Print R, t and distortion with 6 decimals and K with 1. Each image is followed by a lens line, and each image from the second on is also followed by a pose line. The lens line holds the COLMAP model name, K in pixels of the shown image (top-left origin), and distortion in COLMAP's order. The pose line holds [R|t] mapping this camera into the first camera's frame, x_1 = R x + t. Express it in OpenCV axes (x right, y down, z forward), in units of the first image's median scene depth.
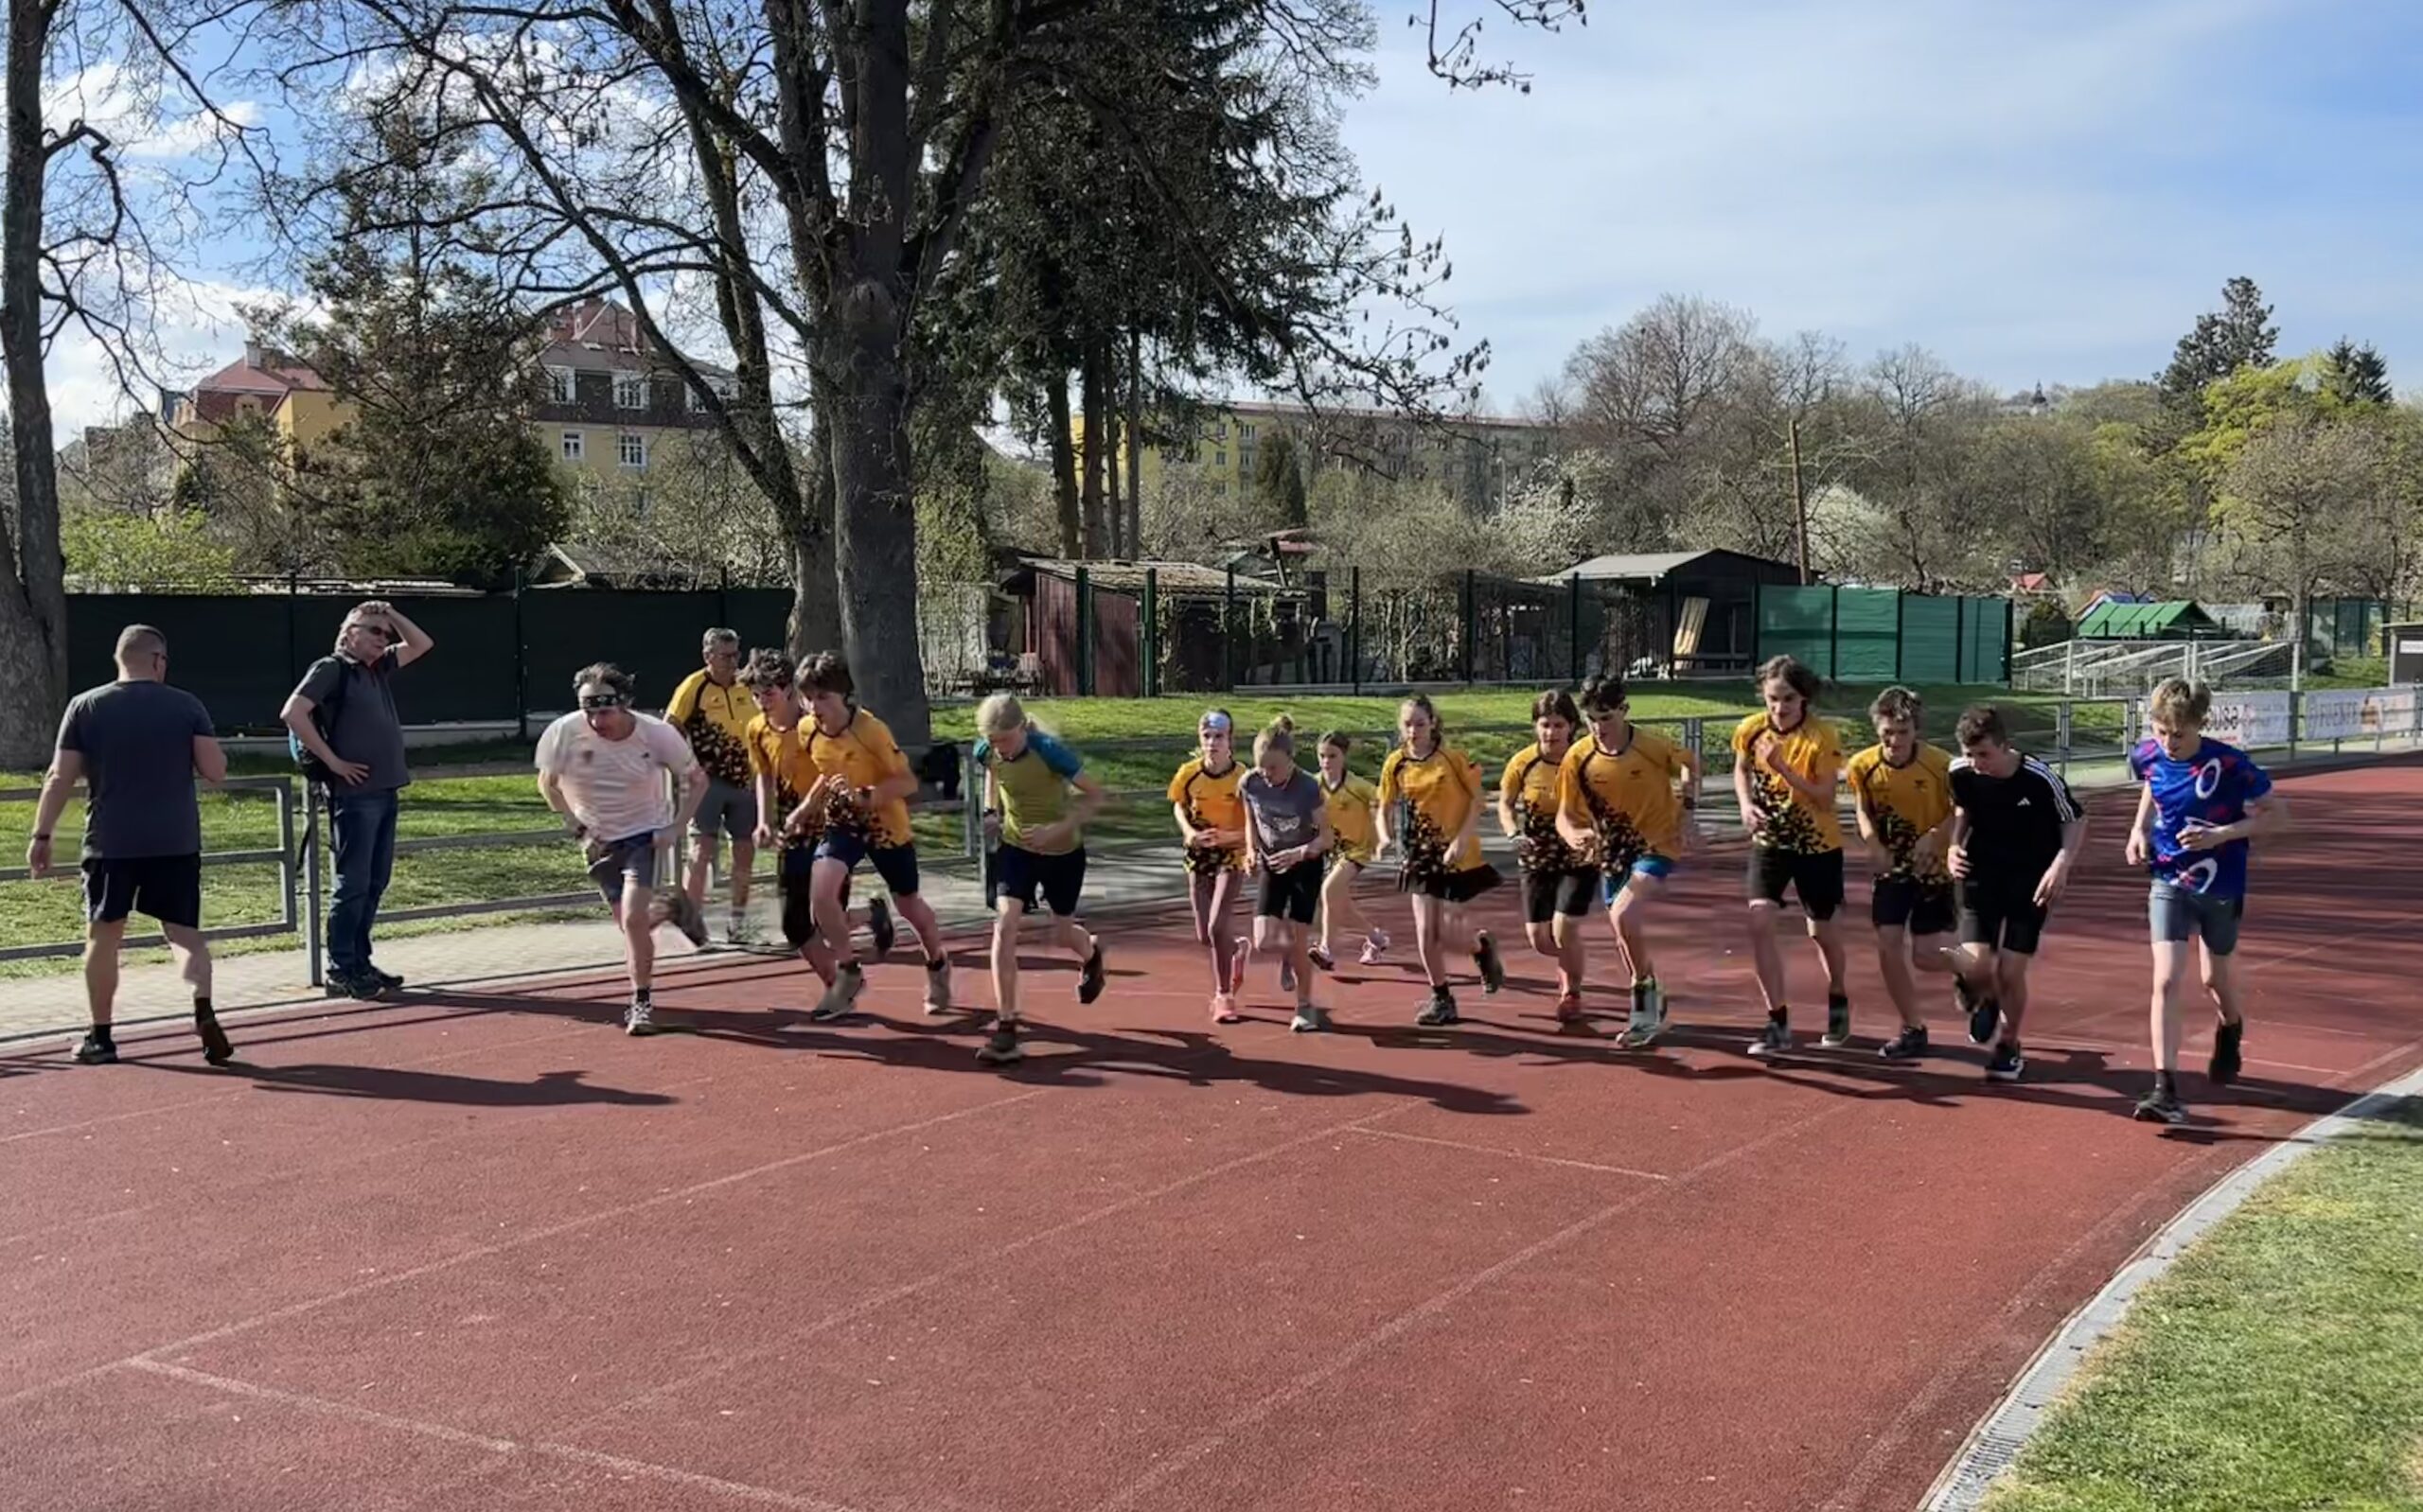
lens RADIAL K [[2294.7, 0, 1207.0], [0, 2294.7, 758.1], [0, 0, 1]] dist [0.018462, 0.000000]
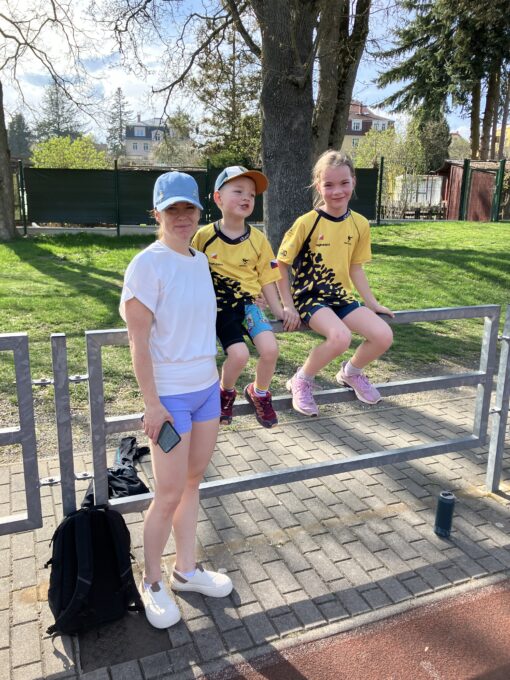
lens RADIAL K [[557.4, 0, 254.5], [0, 557.4, 344.1], [0, 0, 1]] dist [0.035921, -0.059182]
pose [[0.903395, 0.120221, -0.411613, 0.001546], [-0.035672, 0.977638, 0.207249, -0.011666], [0.427324, -0.172545, 0.887481, 0.323769]]
